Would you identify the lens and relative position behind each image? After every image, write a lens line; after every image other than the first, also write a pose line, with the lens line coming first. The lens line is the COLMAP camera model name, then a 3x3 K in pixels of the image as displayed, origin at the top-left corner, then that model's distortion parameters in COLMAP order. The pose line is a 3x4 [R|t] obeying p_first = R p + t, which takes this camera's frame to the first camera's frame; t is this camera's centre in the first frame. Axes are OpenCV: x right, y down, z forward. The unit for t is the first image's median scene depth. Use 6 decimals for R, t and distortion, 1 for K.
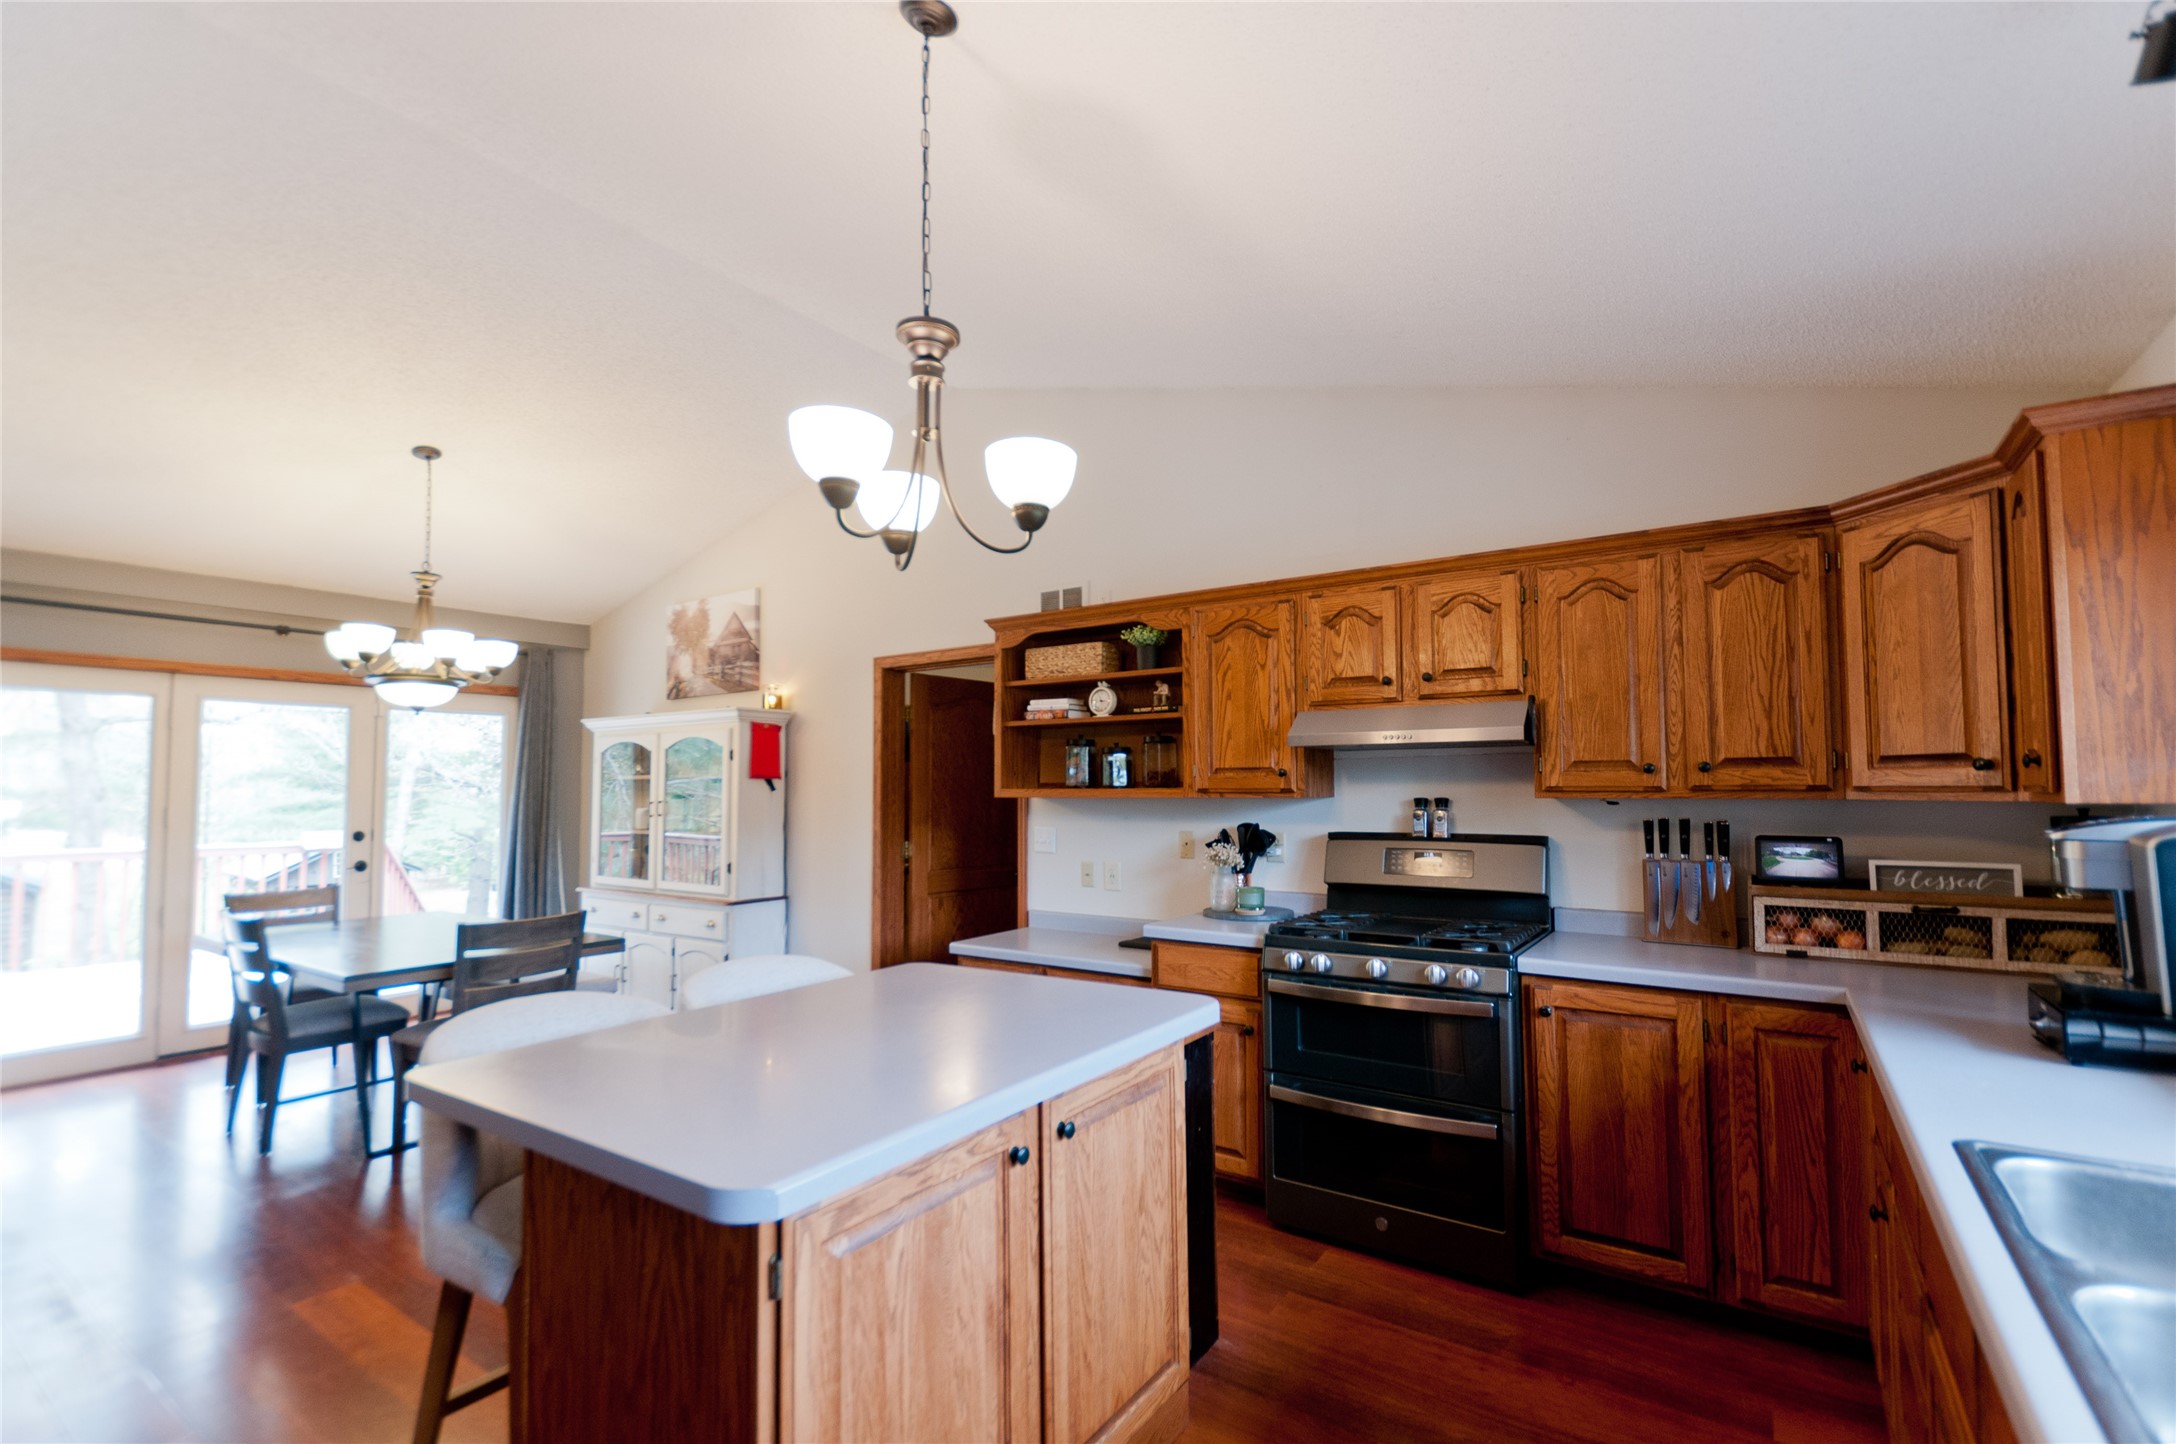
lens RADIAL K [[945.0, 0, 1092.3], [0, 945.0, 738.1], [0, 0, 1]] dist [0.001359, -0.000119]
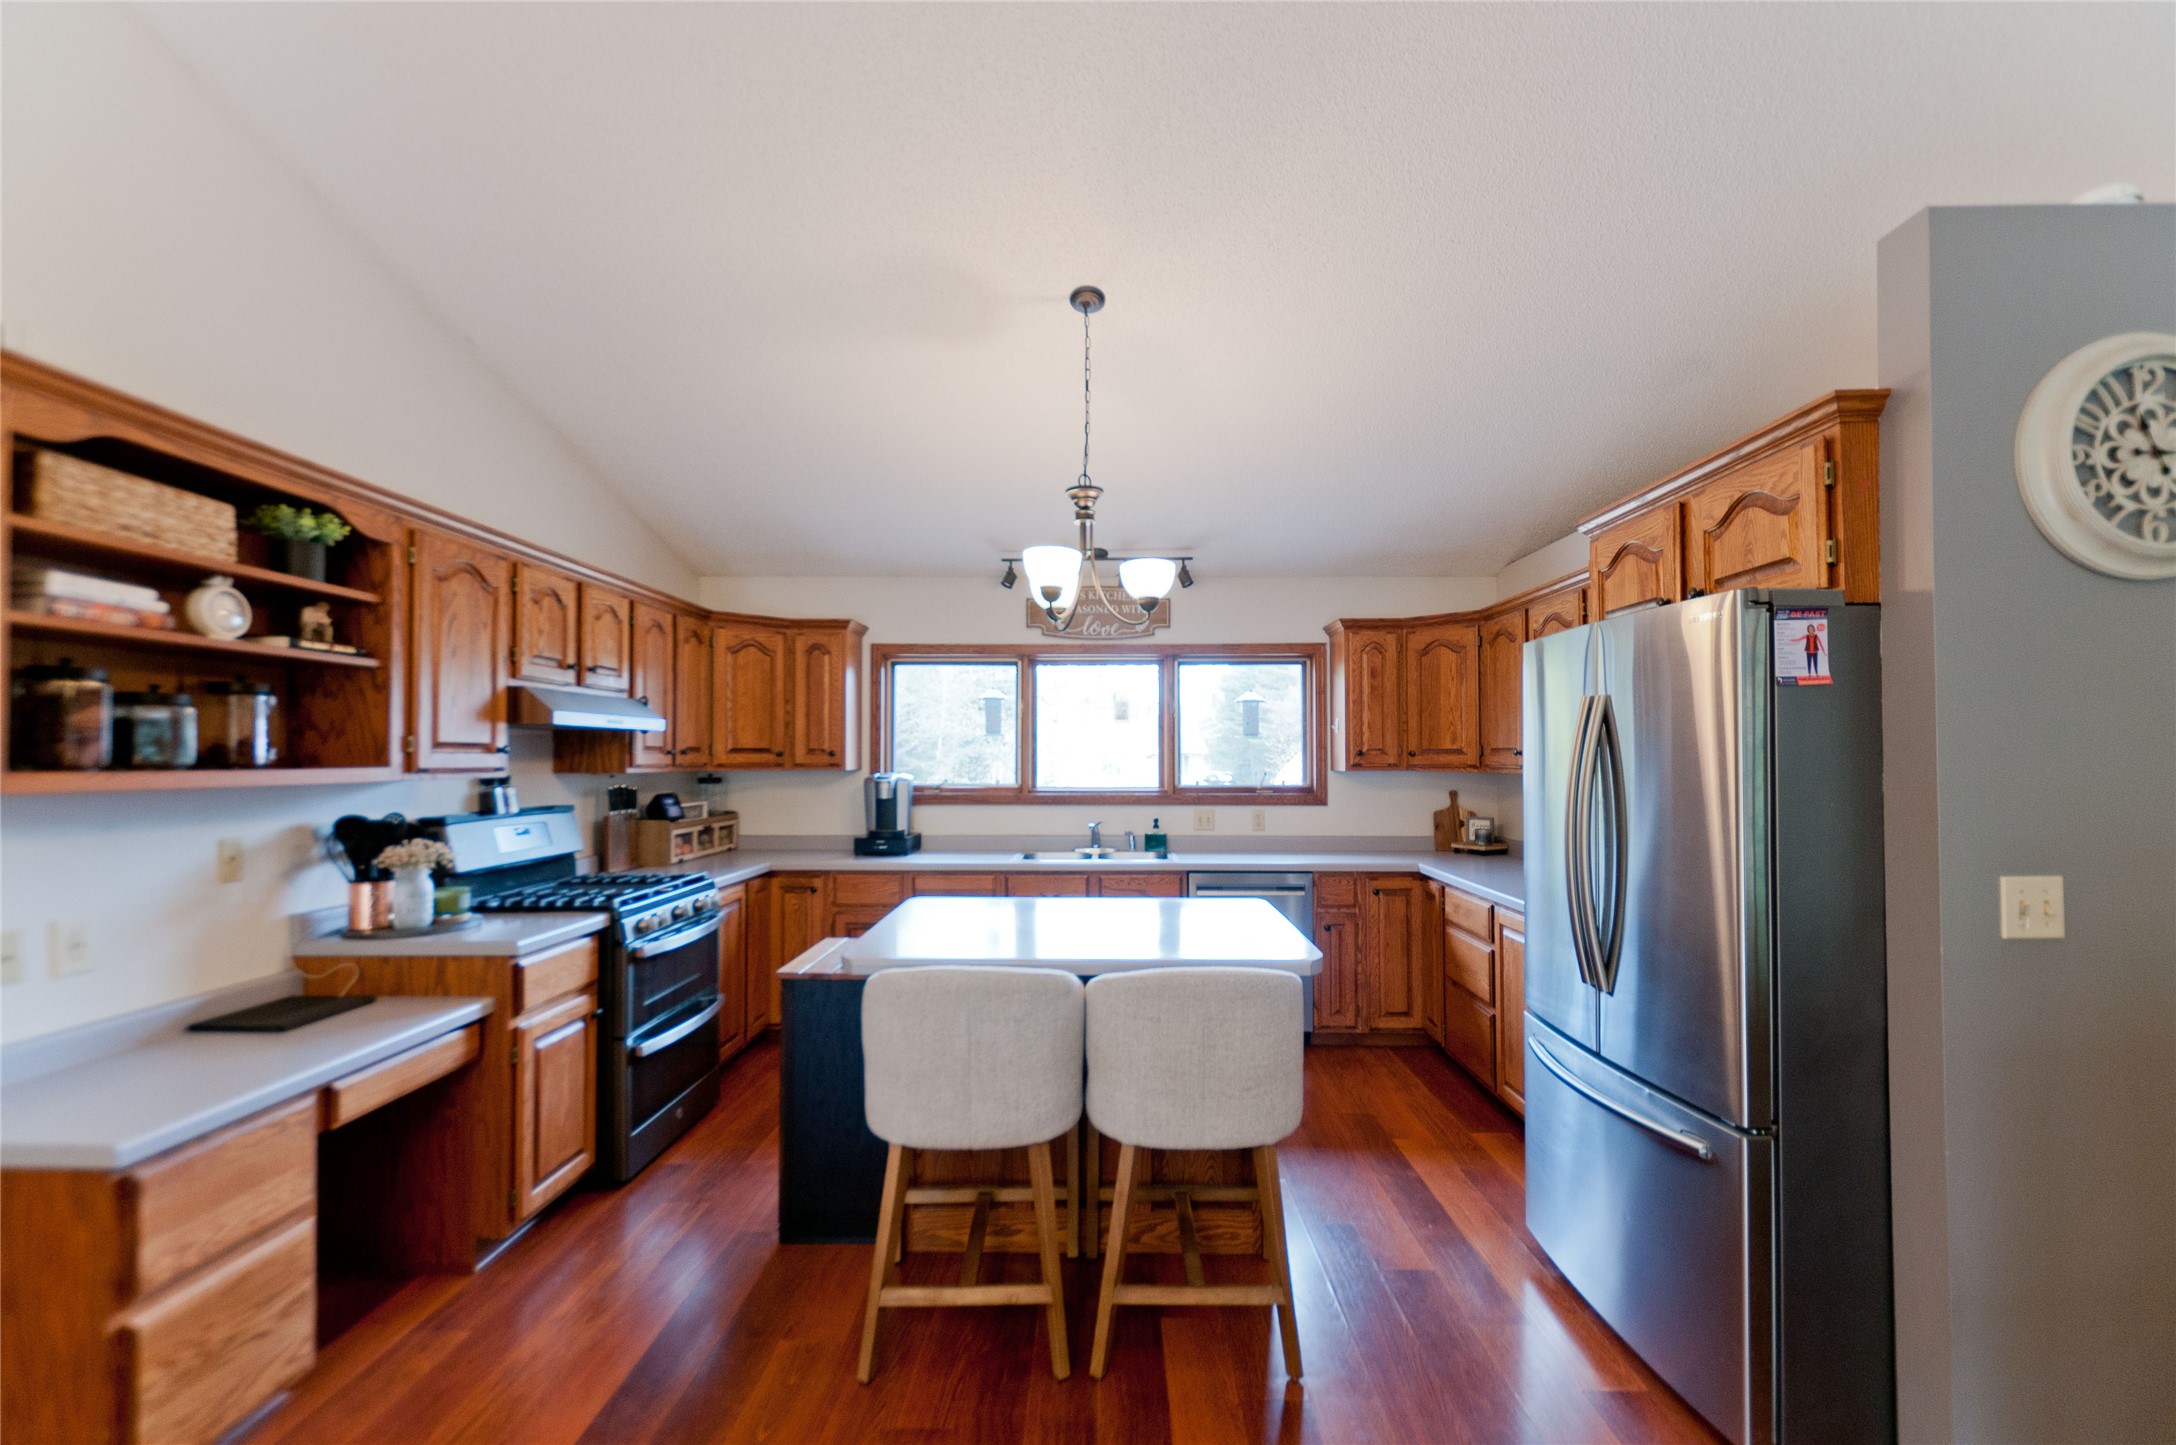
lens RADIAL K [[945.0, 0, 1092.3], [0, 945.0, 735.2], [0, 0, 1]] dist [0.001359, -0.000119]
pose [[-0.551021, 0.024691, 0.834126, -0.735380], [-0.041944, 0.997479, -0.057234, 0.043336], [-0.833437, -0.066524, -0.548596, 0.882477]]
